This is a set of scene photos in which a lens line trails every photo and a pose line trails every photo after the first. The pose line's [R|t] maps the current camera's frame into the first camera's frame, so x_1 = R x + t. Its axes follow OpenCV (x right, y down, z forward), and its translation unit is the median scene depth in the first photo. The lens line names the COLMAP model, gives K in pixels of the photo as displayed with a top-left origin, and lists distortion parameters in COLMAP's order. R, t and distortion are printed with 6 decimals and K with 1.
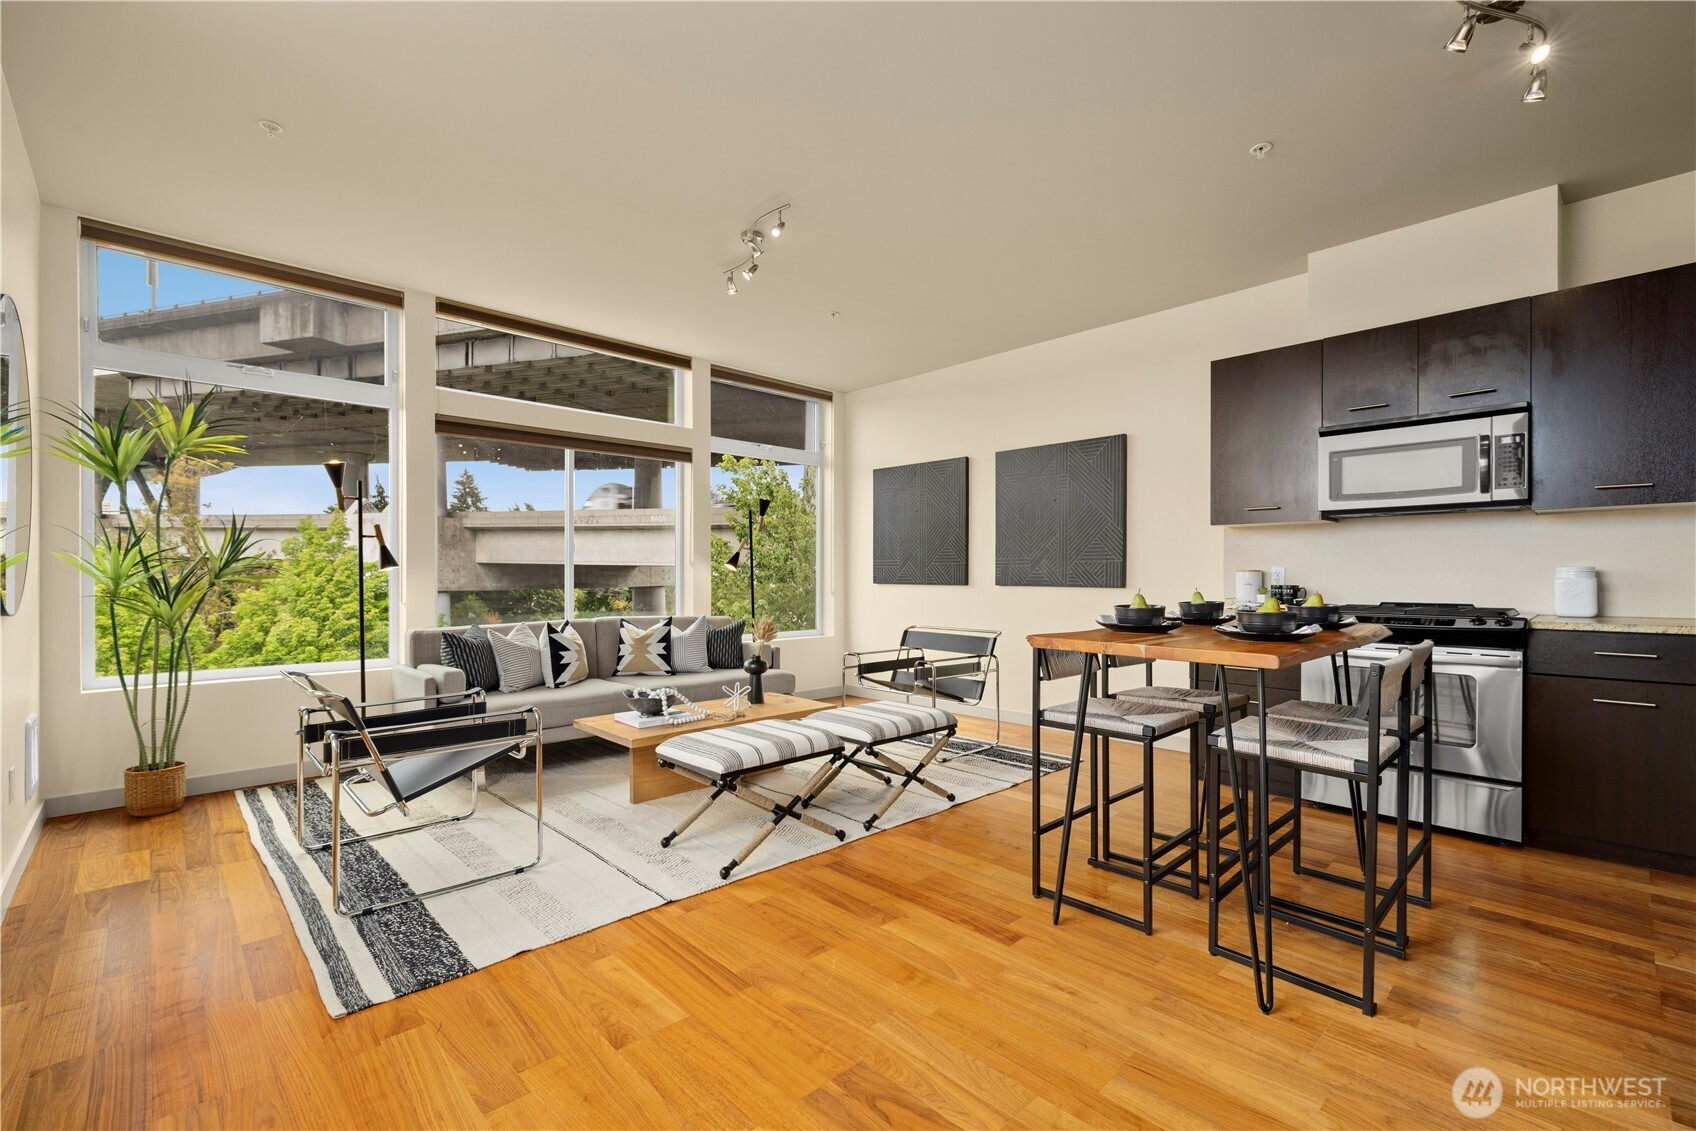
lens RADIAL K [[728.3, 0, 838.3], [0, 728.3, 577.5], [0, 0, 1]] dist [-0.000465, -0.000095]
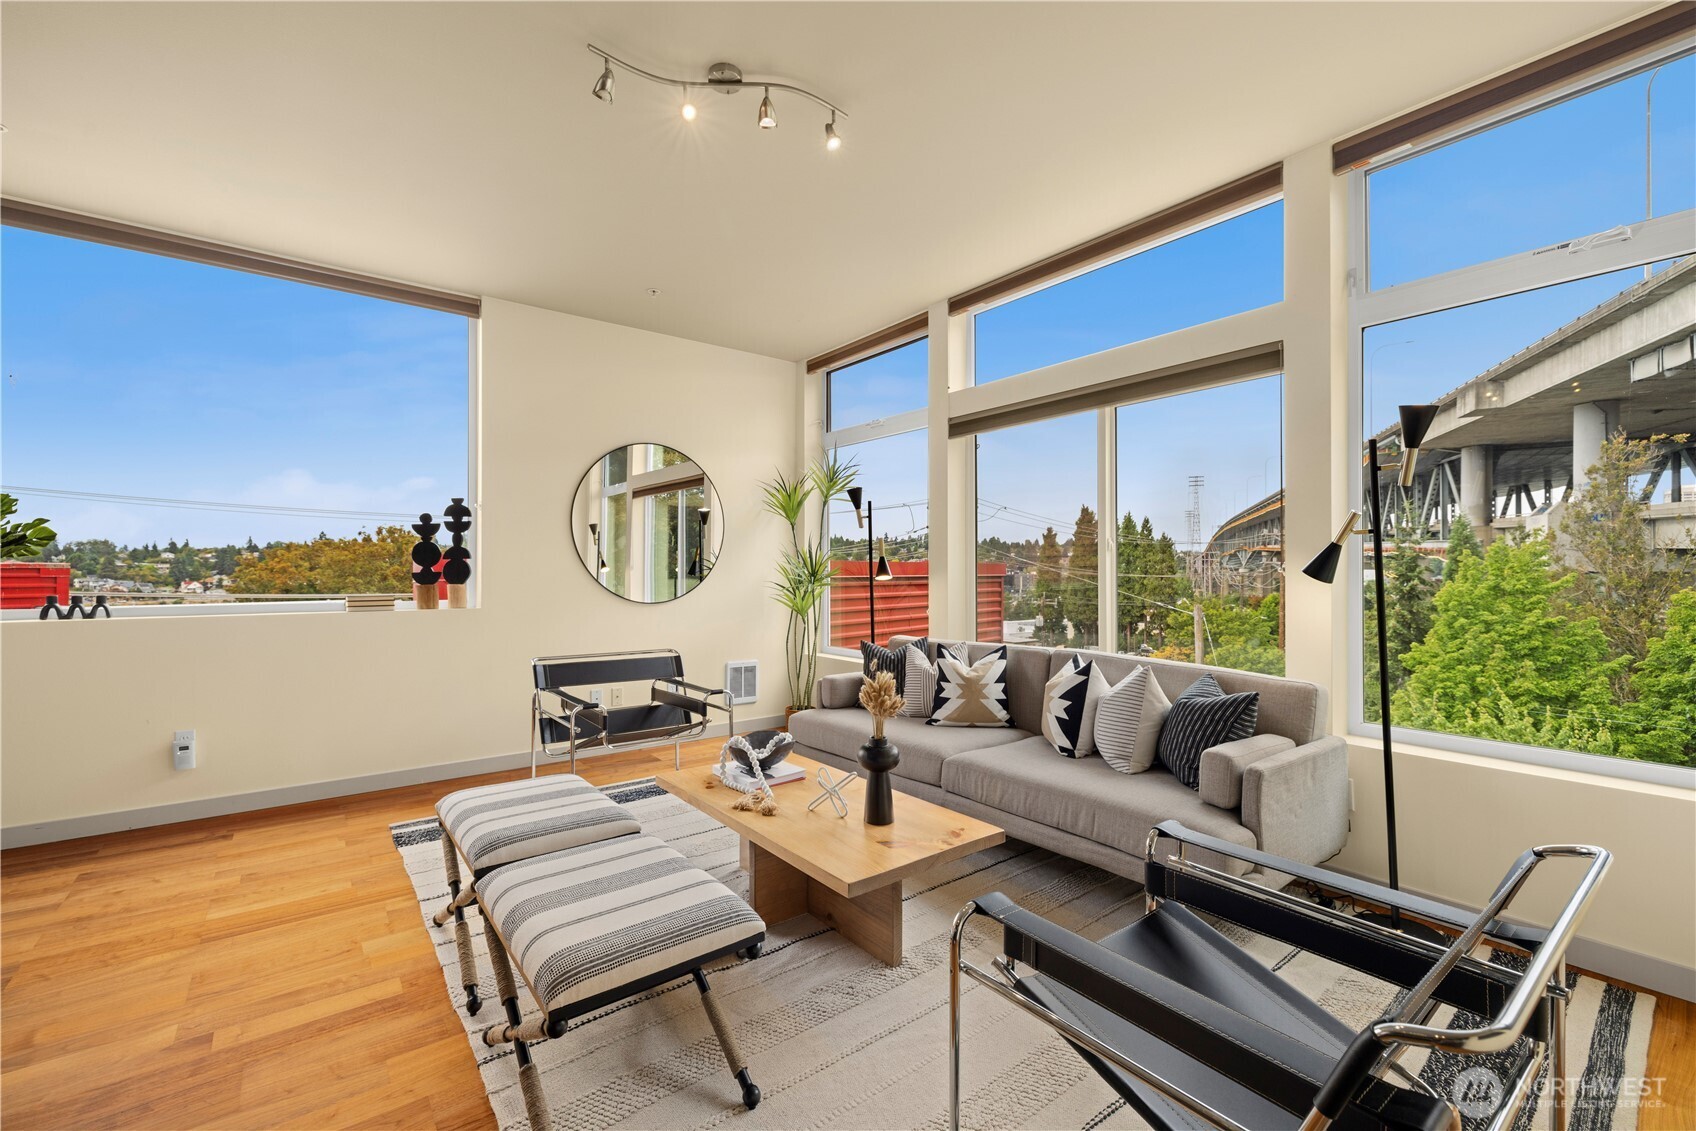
lens RADIAL K [[710.4, 0, 840.4], [0, 710.4, 572.1], [0, 0, 1]] dist [0.001172, 0.000248]
pose [[-0.096433, 0.002515, -0.995336, 0.346219], [-0.001859, 0.999995, 0.002707, -0.018352], [0.995338, 0.002112, -0.096428, 0.800063]]
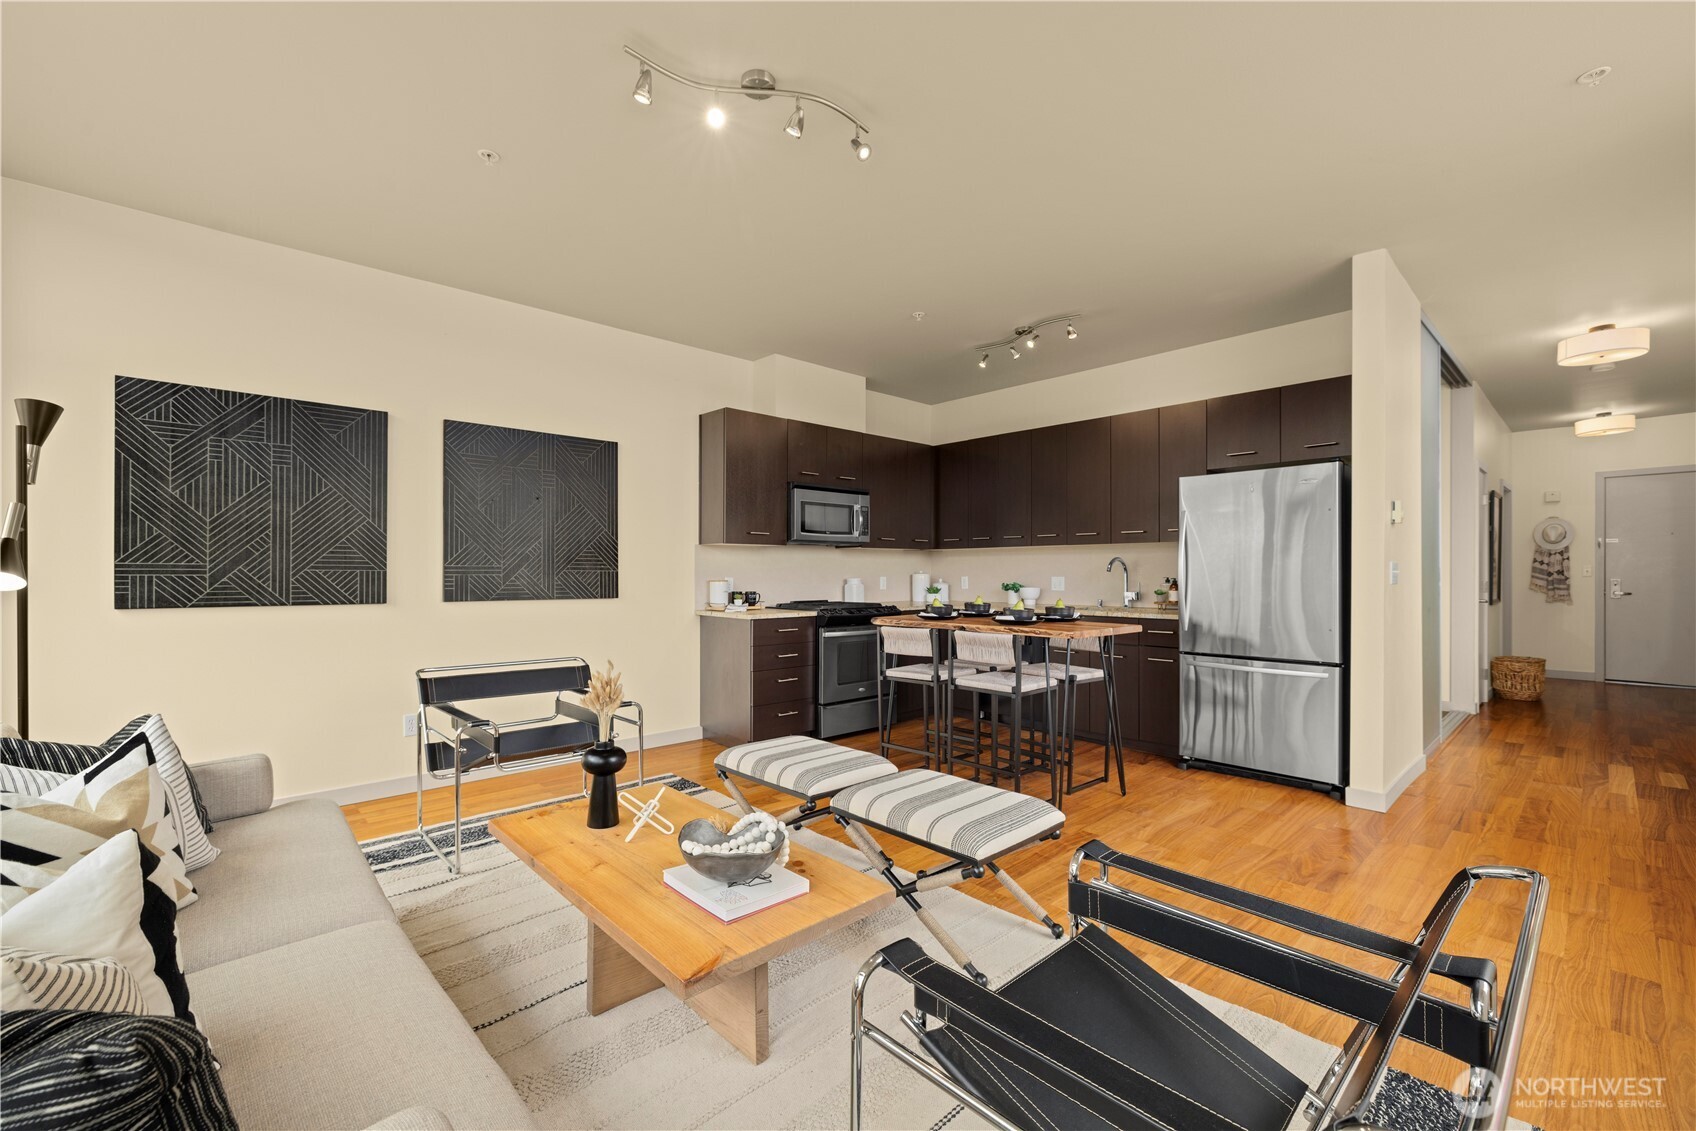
lens RADIAL K [[705.3, 0, 840.0], [0, 705.3, 570.0], [0, 0, 1]] dist [-0.000709, 0.000238]
pose [[0.011237, 0.003245, 0.999932, -0.515732], [0.002362, 0.999992, -0.003272, -0.018751], [-0.999934, 0.002399, 0.011229, 0.630842]]
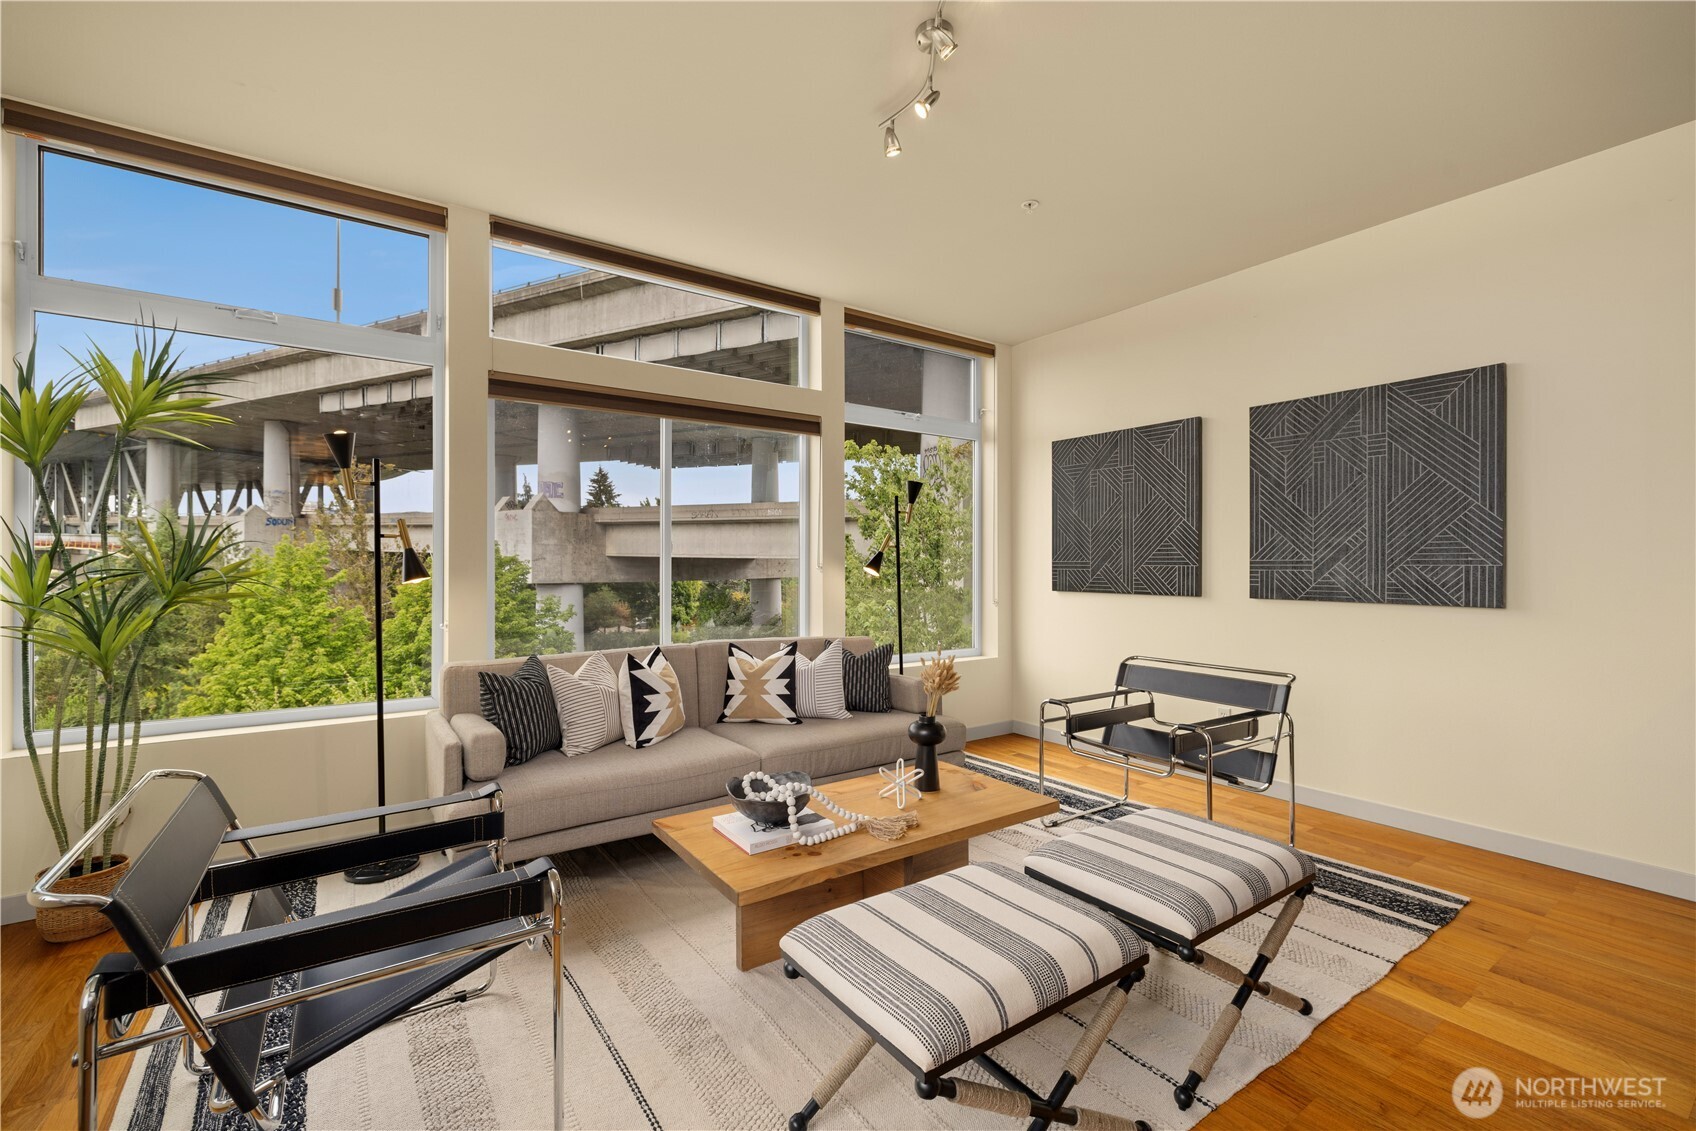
lens RADIAL K [[714.1, 0, 838.0], [0, 714.1, 564.5], [0, 0, 1]] dist [-0.000445, 0.000366]
pose [[0.988234, -0.000756, -0.152947, -0.073583], [-0.000138, 0.999983, -0.005836, -0.018359], [0.152949, 0.005789, 0.988217, 0.280035]]
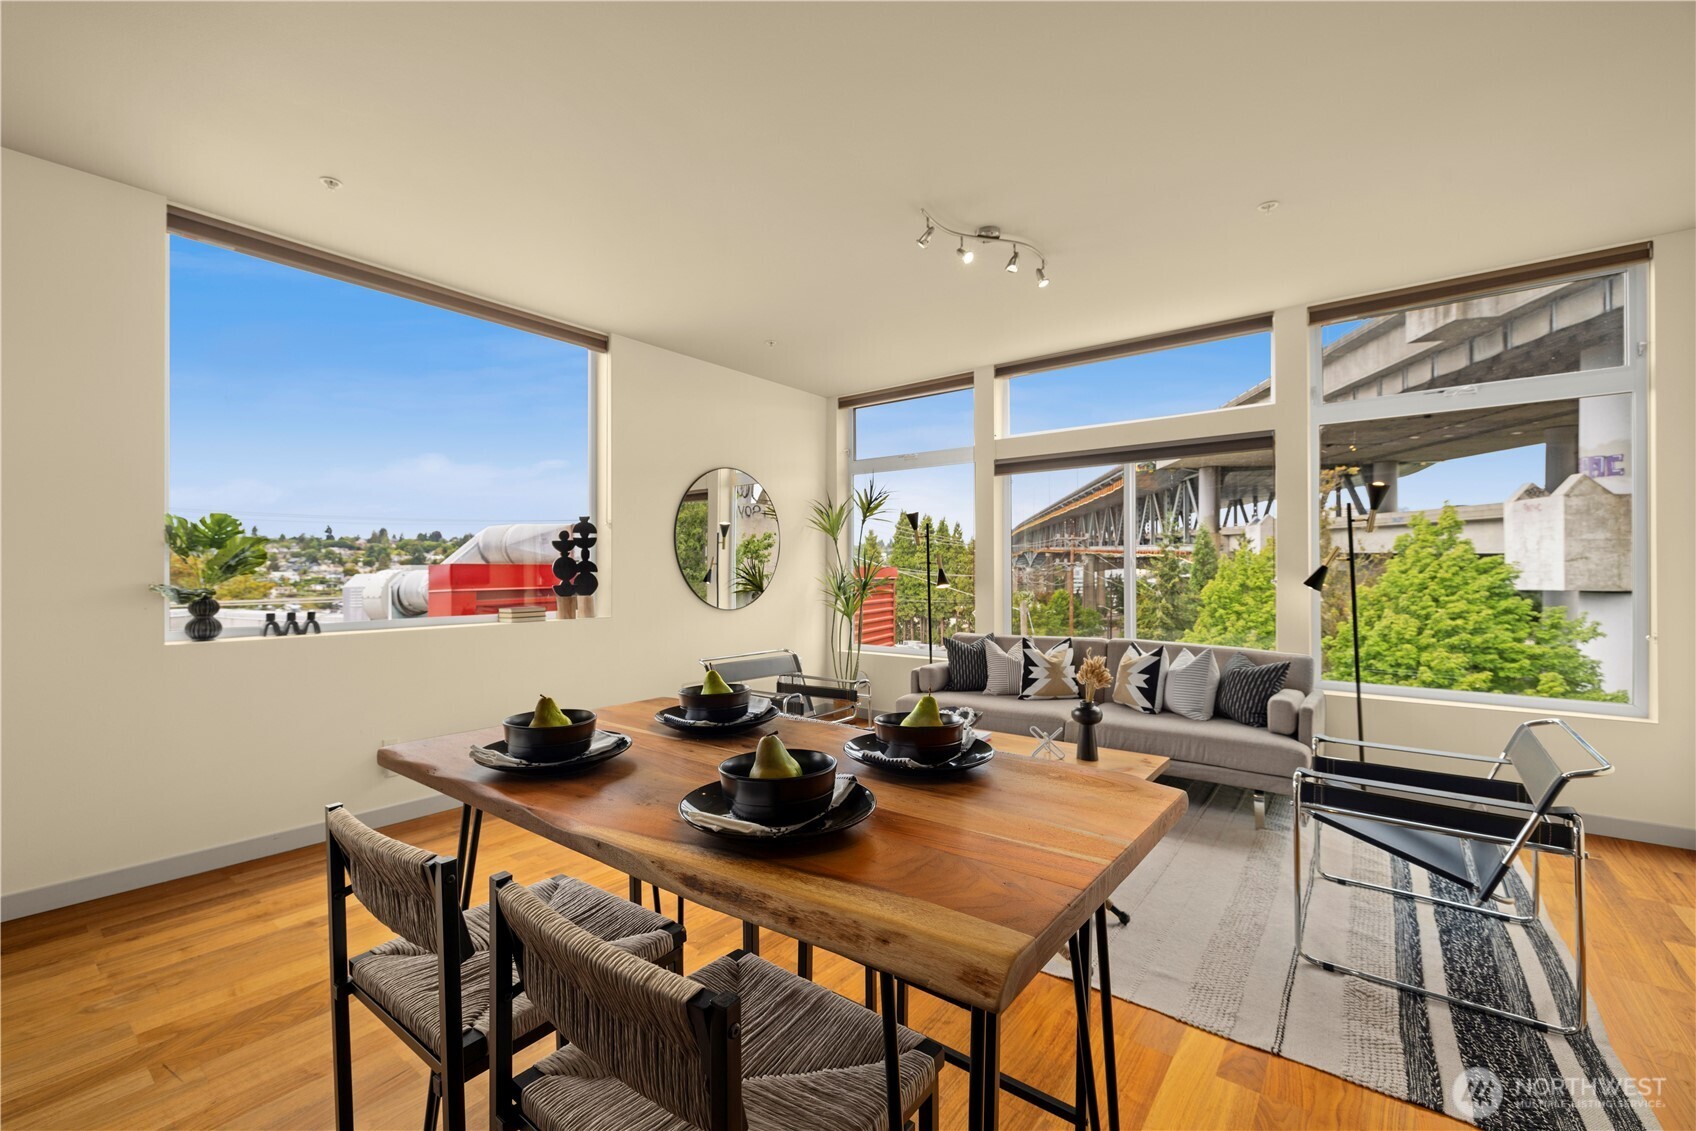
lens RADIAL K [[705.3, 0, 840.0], [0, 705.3, 570.0], [0, 0, 1]] dist [-0.000709, 0.000238]
pose [[0.156237, -0.000170, -0.987720, 0.494937], [0.000447, 1.000000, -0.000102, -0.032698], [0.987719, -0.000425, 0.156237, 0.467874]]
